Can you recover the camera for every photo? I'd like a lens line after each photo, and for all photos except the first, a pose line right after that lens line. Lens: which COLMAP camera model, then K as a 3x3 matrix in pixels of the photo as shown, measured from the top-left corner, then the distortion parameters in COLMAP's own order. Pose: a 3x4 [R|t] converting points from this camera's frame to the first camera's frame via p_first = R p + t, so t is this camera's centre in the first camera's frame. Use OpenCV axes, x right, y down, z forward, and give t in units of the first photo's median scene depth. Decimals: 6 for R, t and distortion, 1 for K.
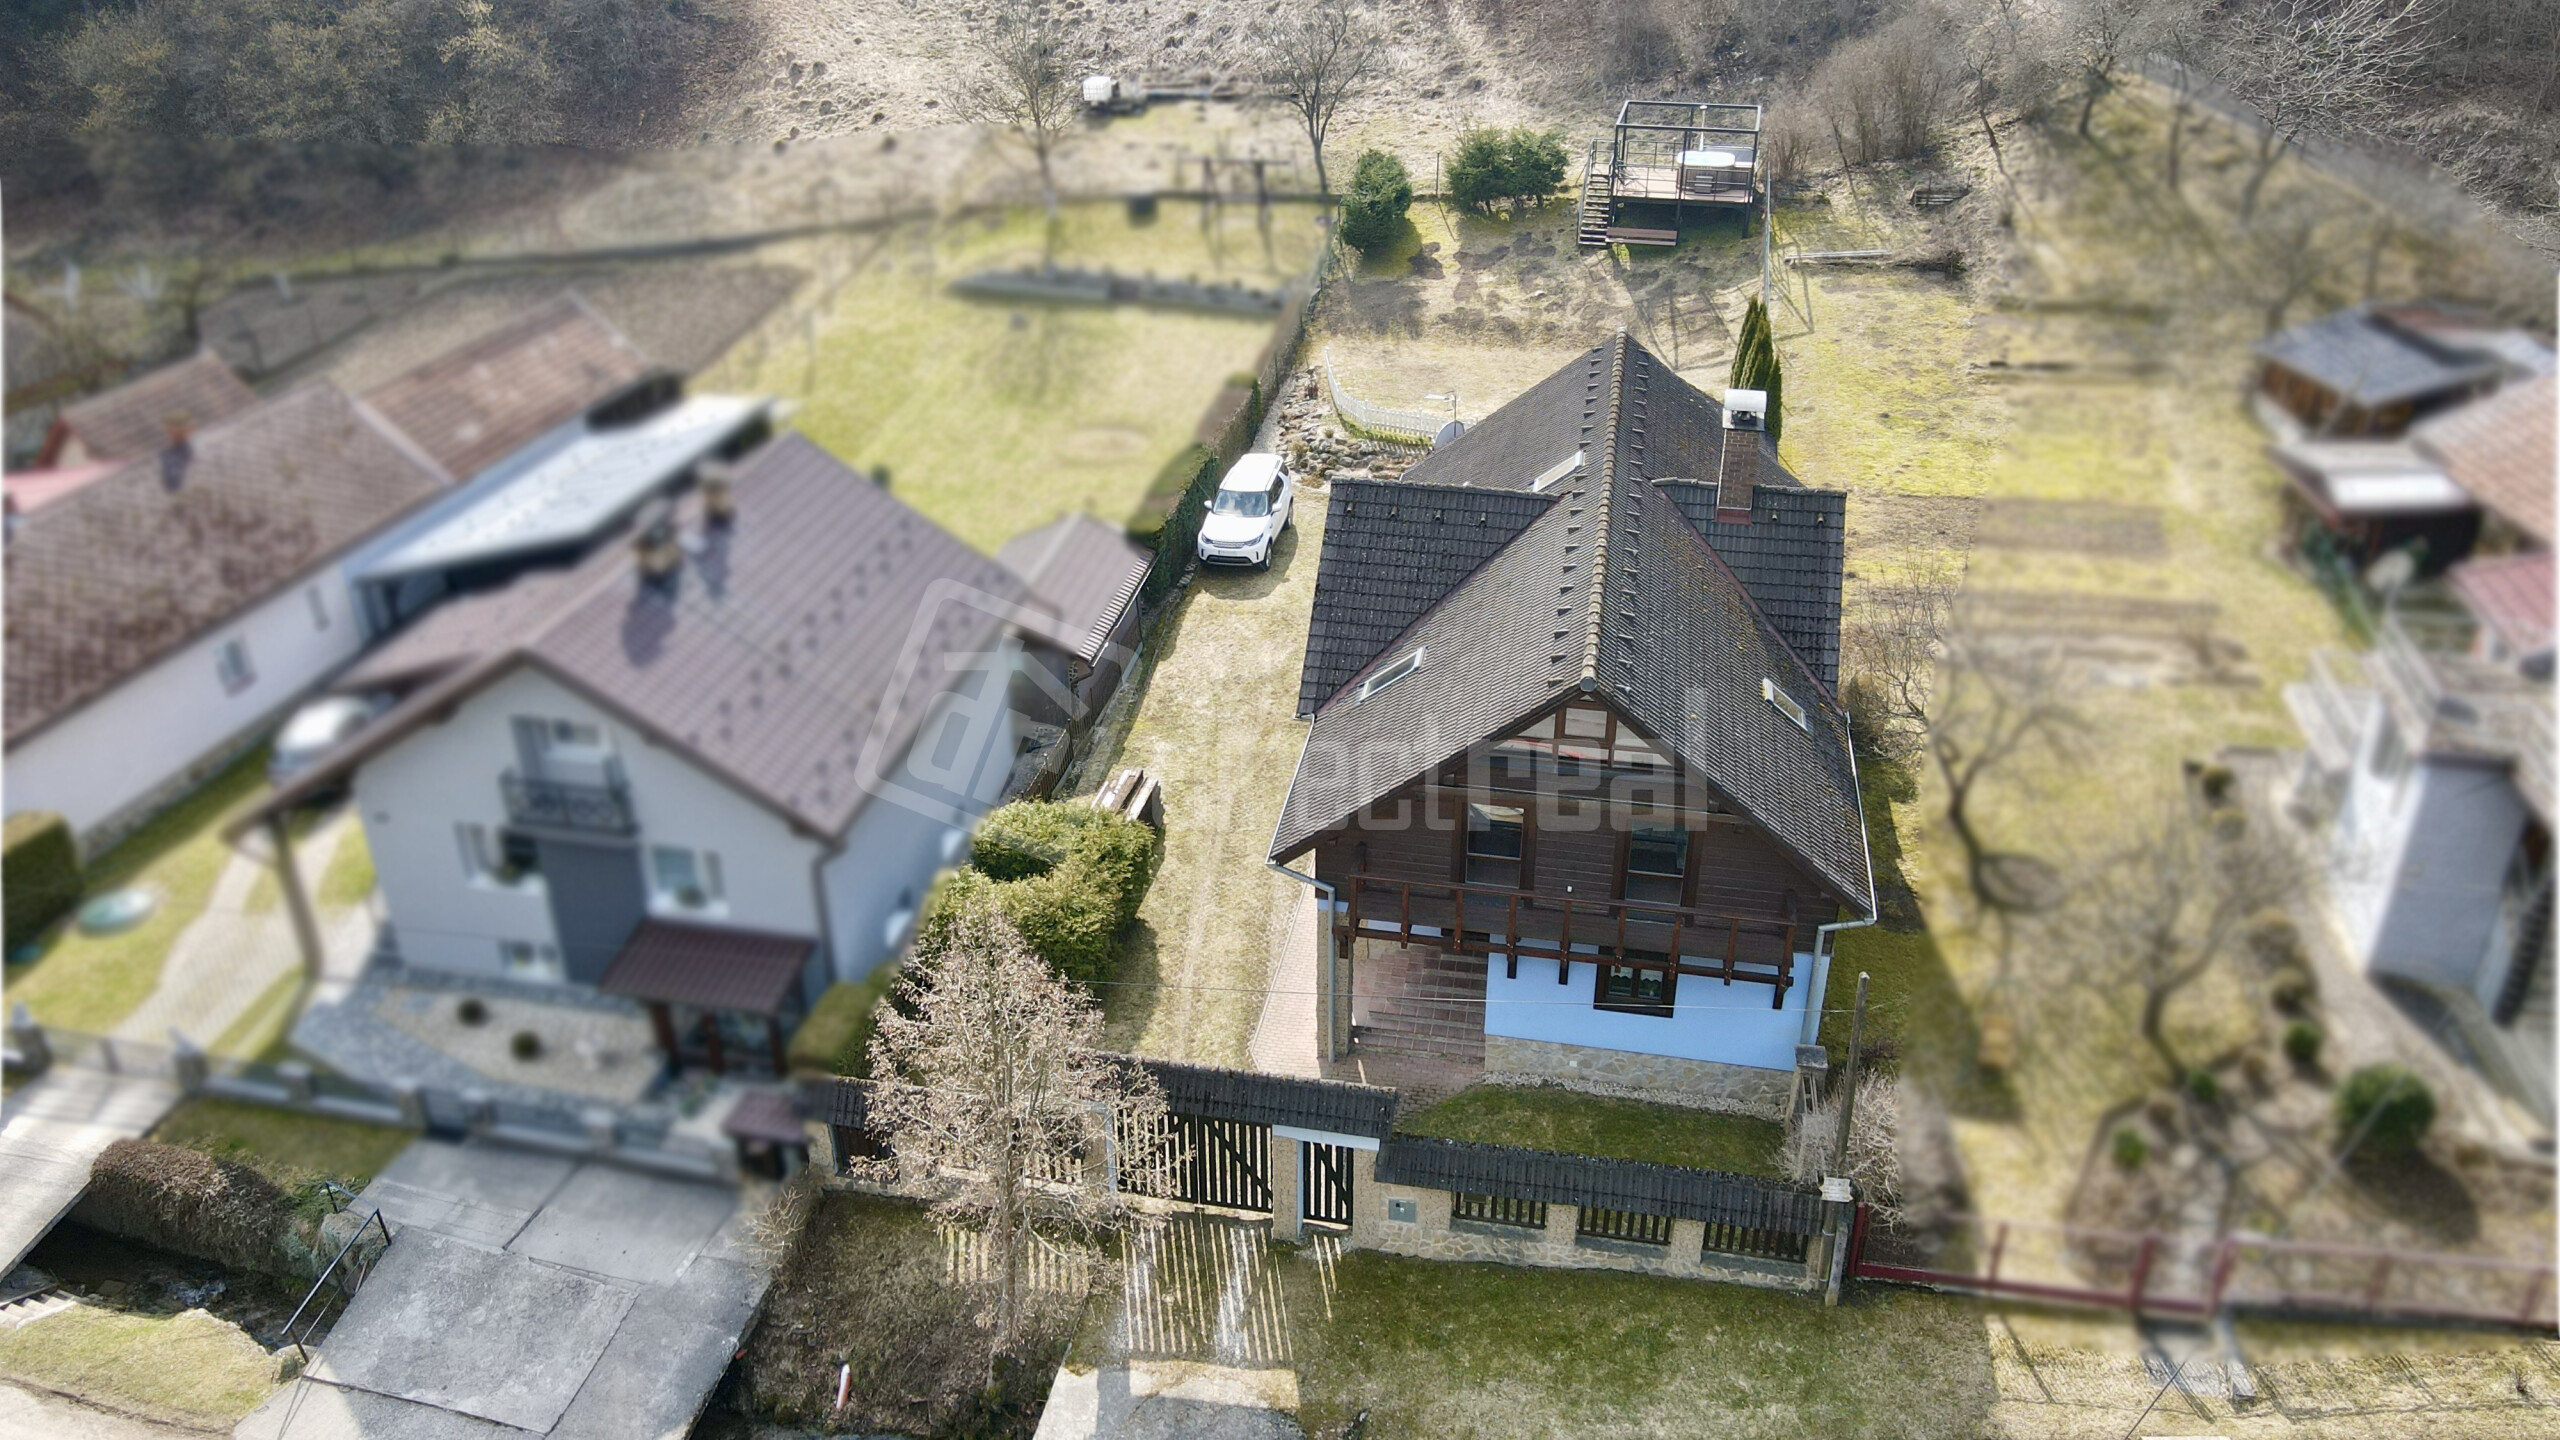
lens RADIAL K [[1875.1, 0, 1282.8], [0, 1875.1, 714.2], [0, 0, 1]] dist [0.001264, 0.030234]
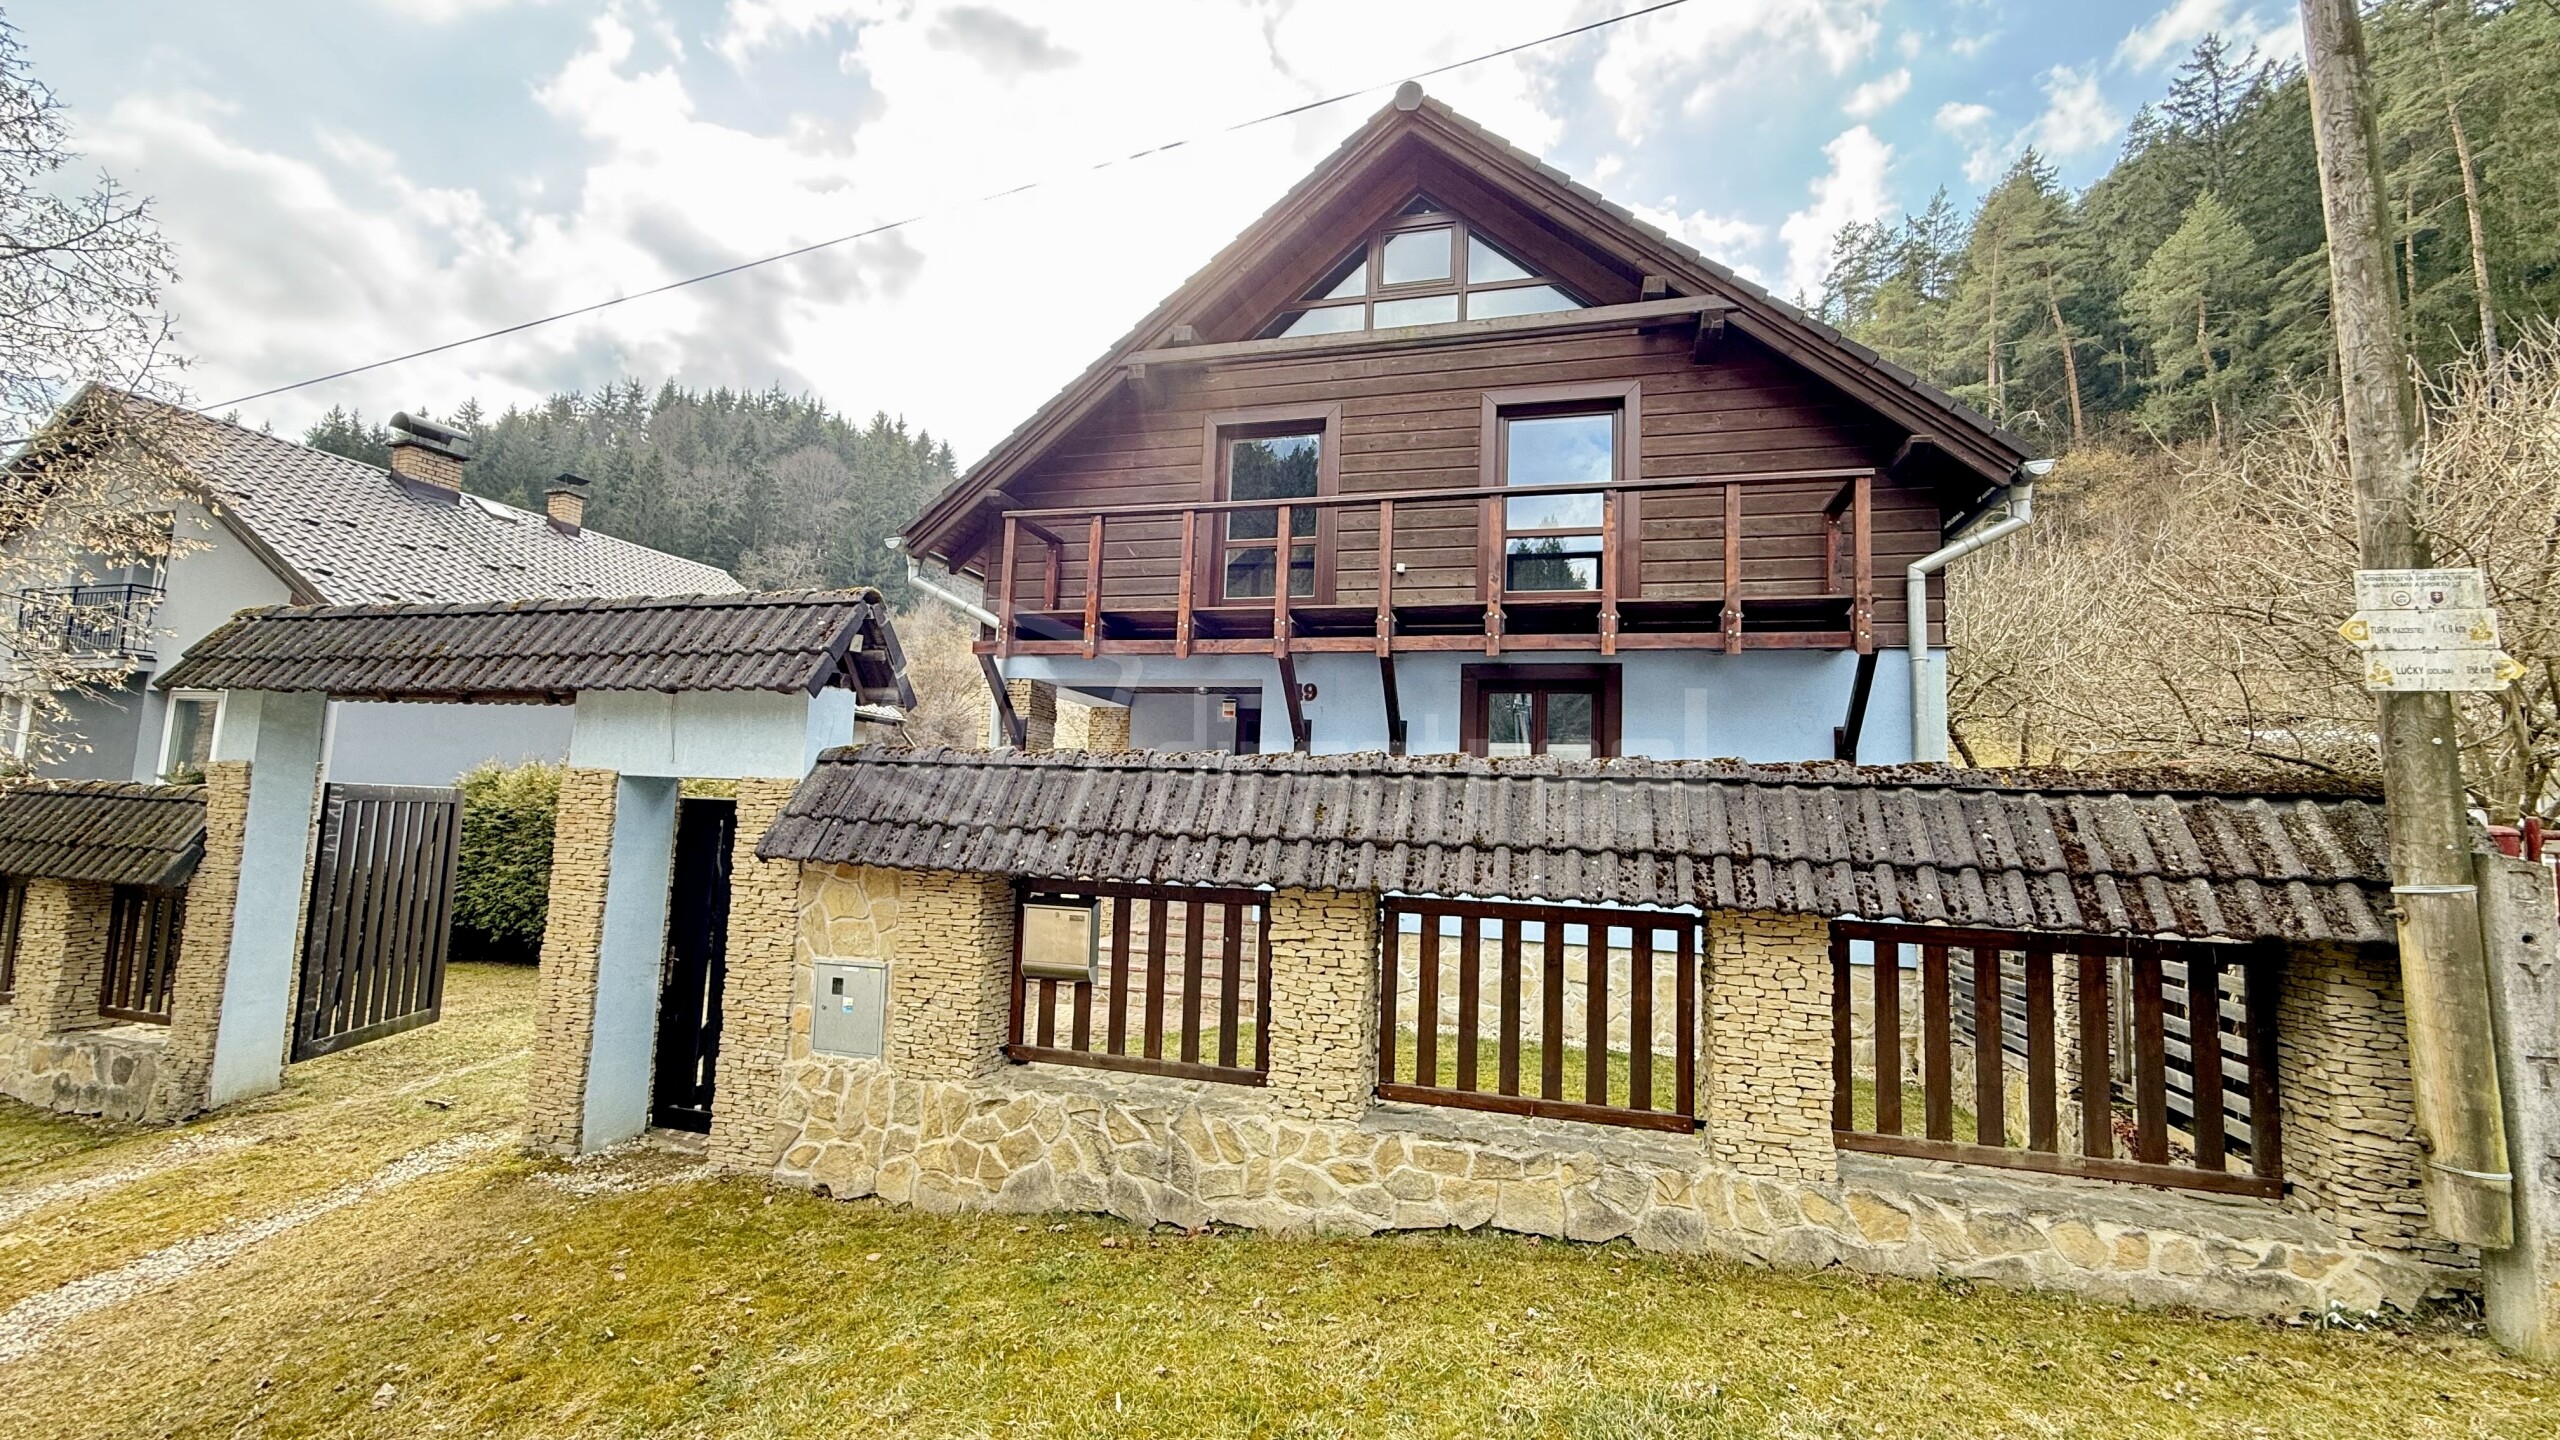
lens RADIAL K [[1018.7, 0, 1278.1], [0, 1018.7, 722.5], [0, 0, 1]] dist [0.000379, -0.000403]
pose [[0.995759, 0.037785, -0.083878, 0.086491], [-0.078903, 0.819593, -0.567487, 0.181436], [0.047303, 0.571699, 0.819099, 0.471067]]
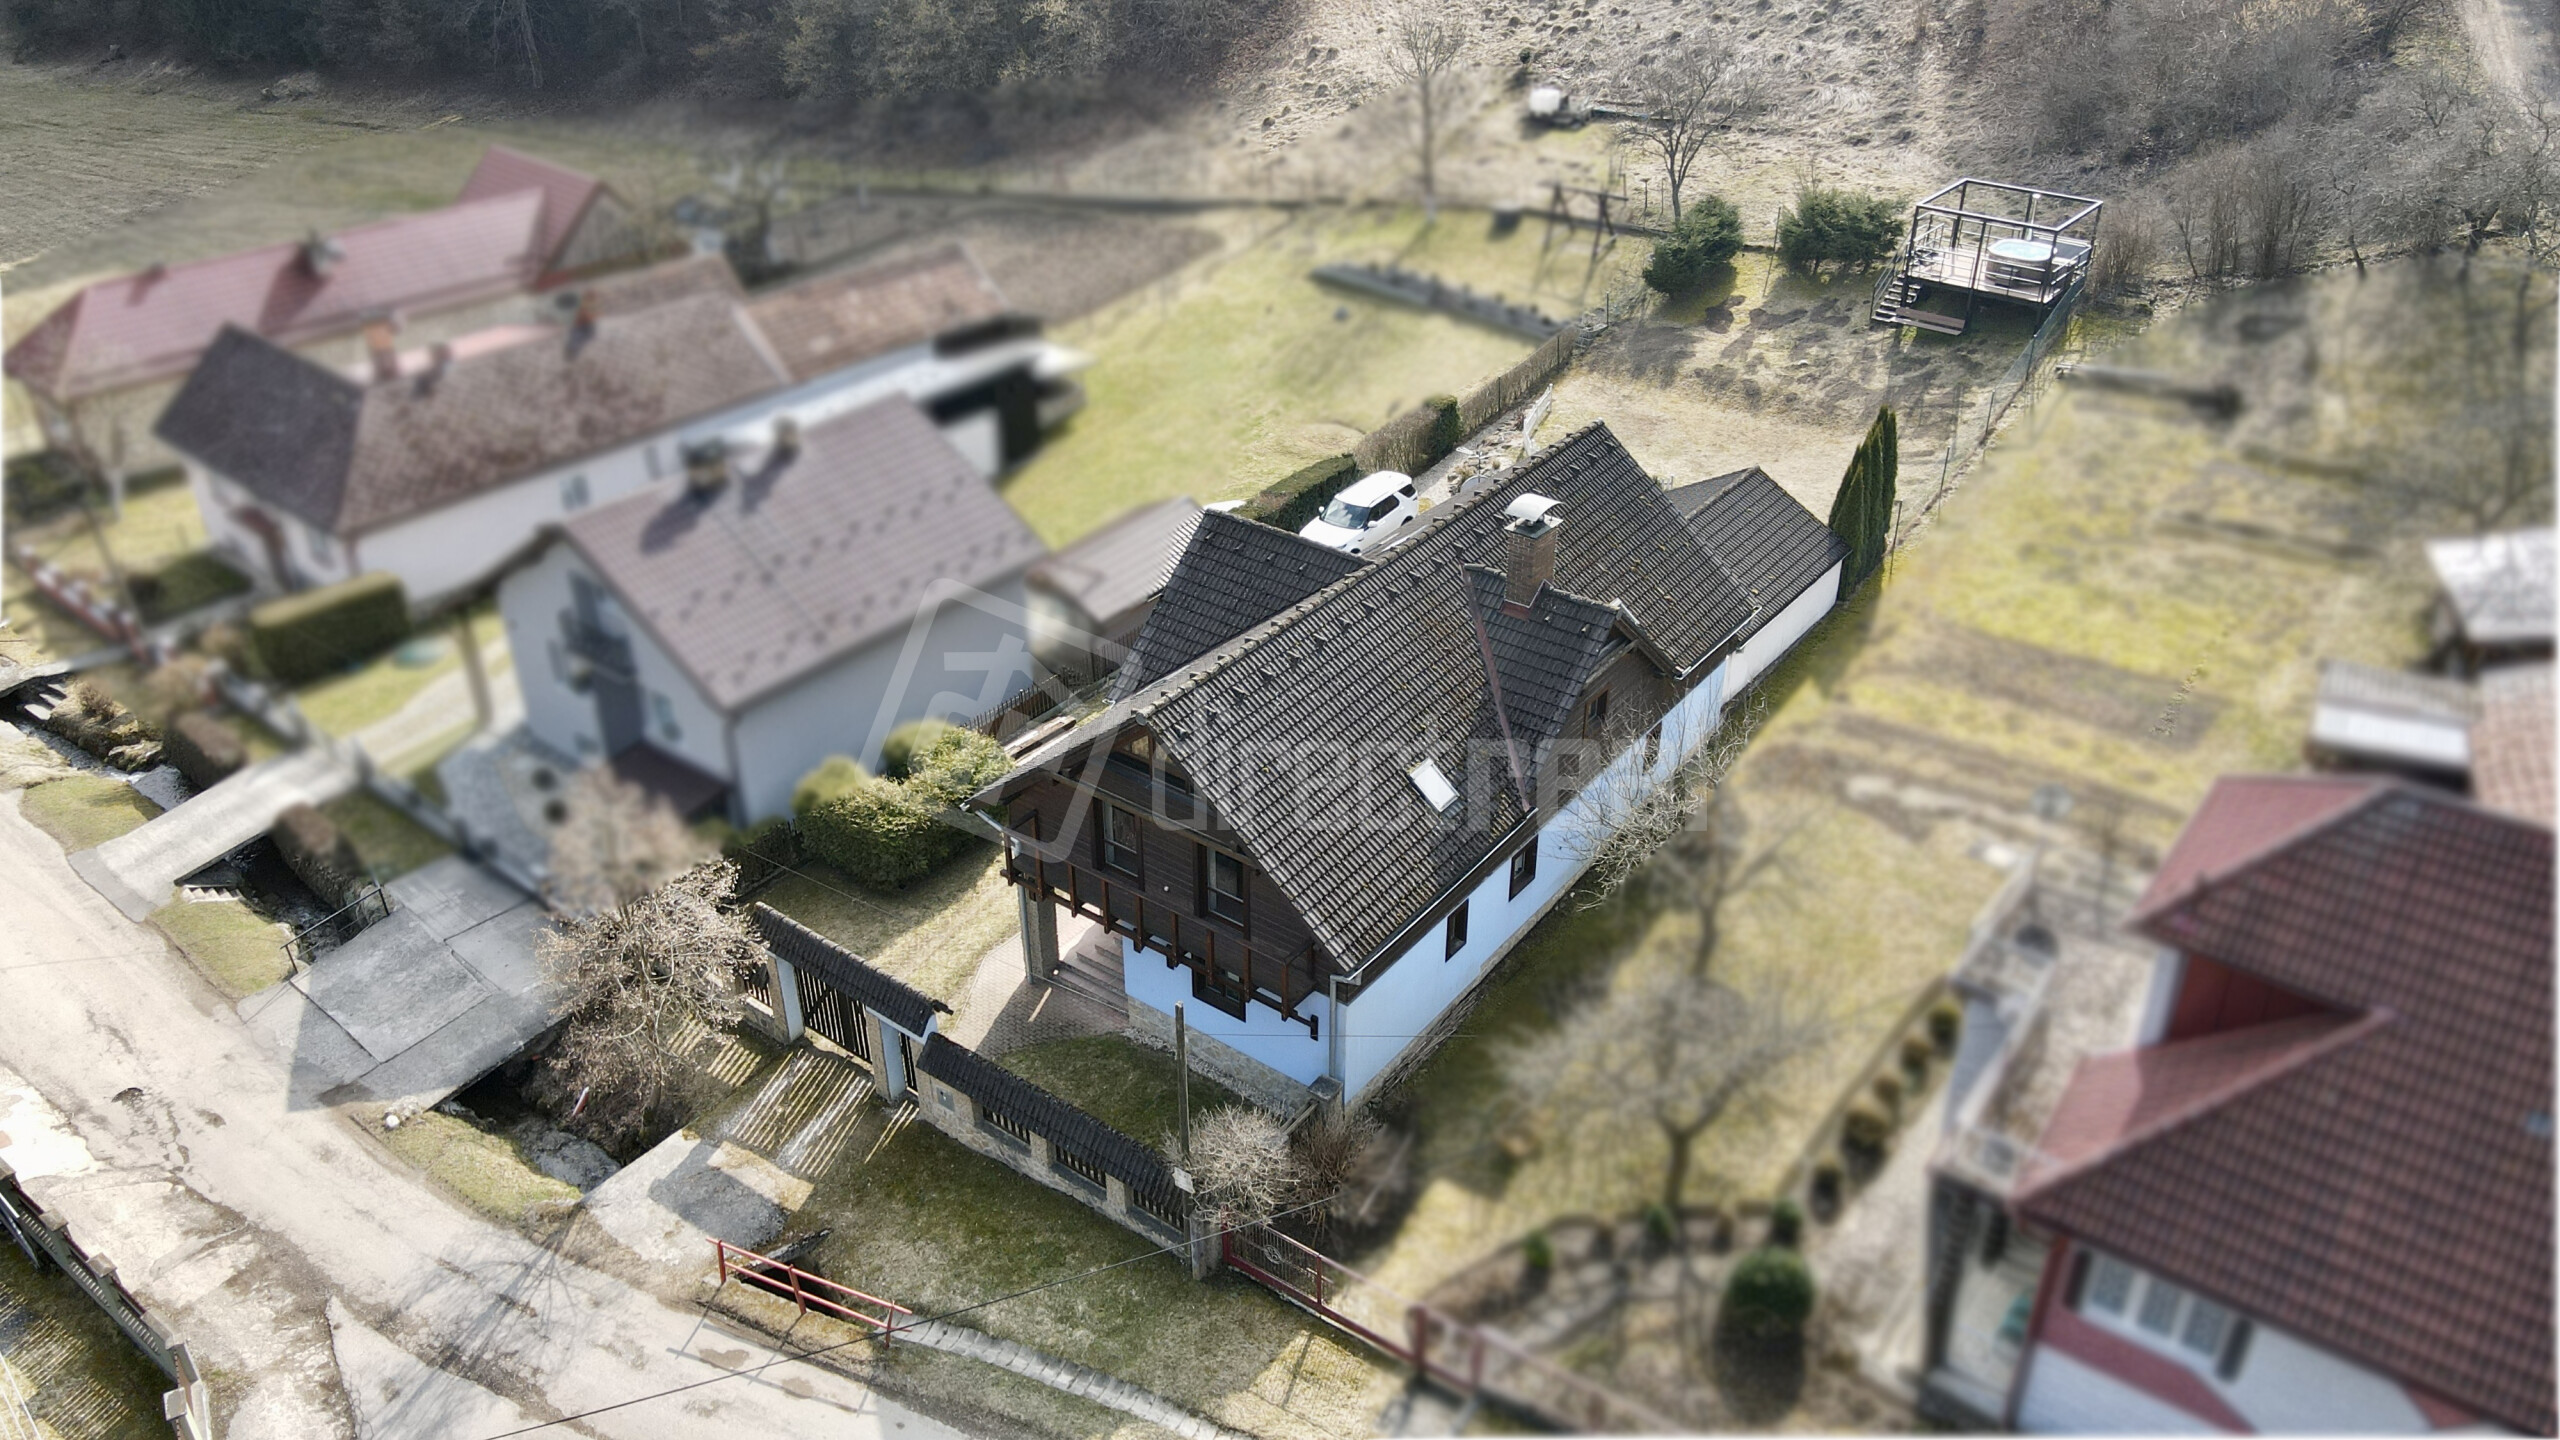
lens RADIAL K [[1875.1, 0, 1281.2], [0, 1875.1, 717.7], [0, 0, 1]] dist [0.001264, 0.030234]
pose [[0.901018, 0.224540, -0.371144, 0.380629], [-0.212422, 0.974387, 0.073808, -0.068706], [0.378211, 0.012337, 0.925637, -0.039732]]
